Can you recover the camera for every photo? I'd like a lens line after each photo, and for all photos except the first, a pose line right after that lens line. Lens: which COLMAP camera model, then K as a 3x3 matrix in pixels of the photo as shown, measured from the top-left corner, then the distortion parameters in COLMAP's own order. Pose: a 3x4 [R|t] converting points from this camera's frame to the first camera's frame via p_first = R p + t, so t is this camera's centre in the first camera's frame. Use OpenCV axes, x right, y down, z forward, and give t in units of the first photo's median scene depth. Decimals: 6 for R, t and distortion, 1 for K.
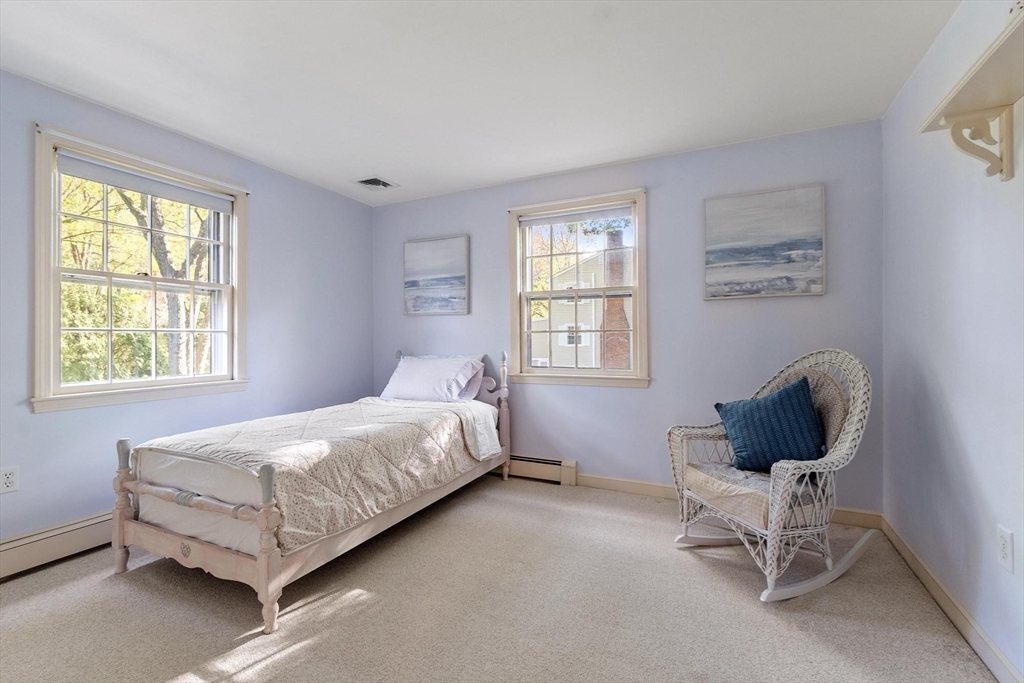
lens RADIAL K [[446.0, 0, 515.1], [0, 446.0, 342.7], [0, 0, 1]] dist [0.000381, 0.000184]
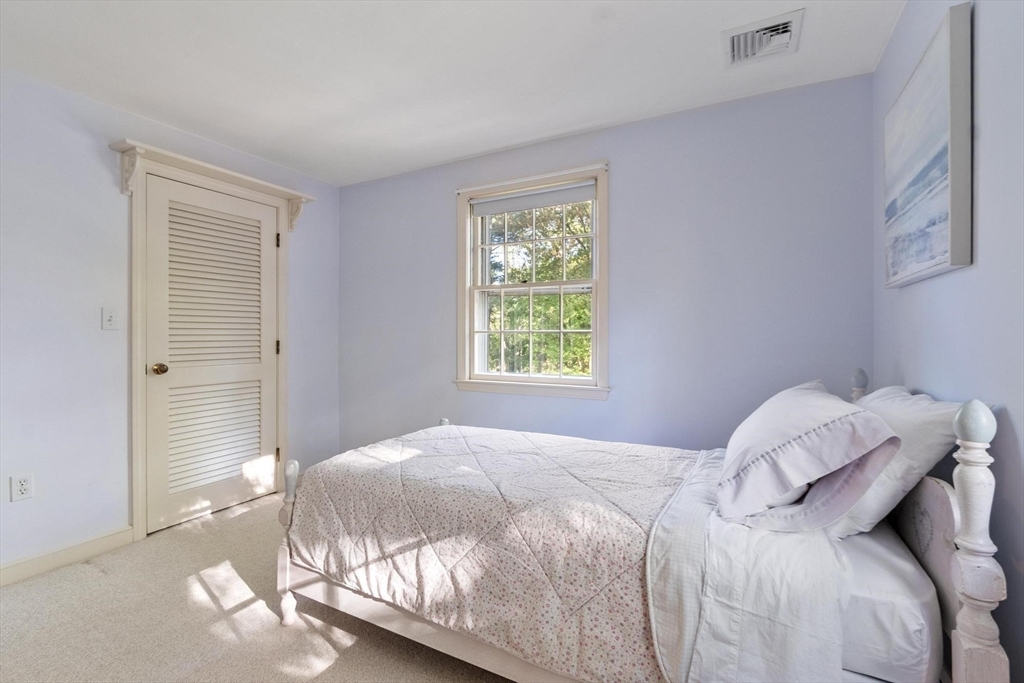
lens RADIAL K [[446.0, 0, 515.1], [0, 446.0, 342.7], [0, 0, 1]] dist [0.000381, 0.000184]
pose [[-0.034096, 0.016356, -0.999285, 0.279104], [-0.014476, 0.999753, 0.016857, -0.016811], [0.999314, 0.015041, -0.033851, 0.950108]]
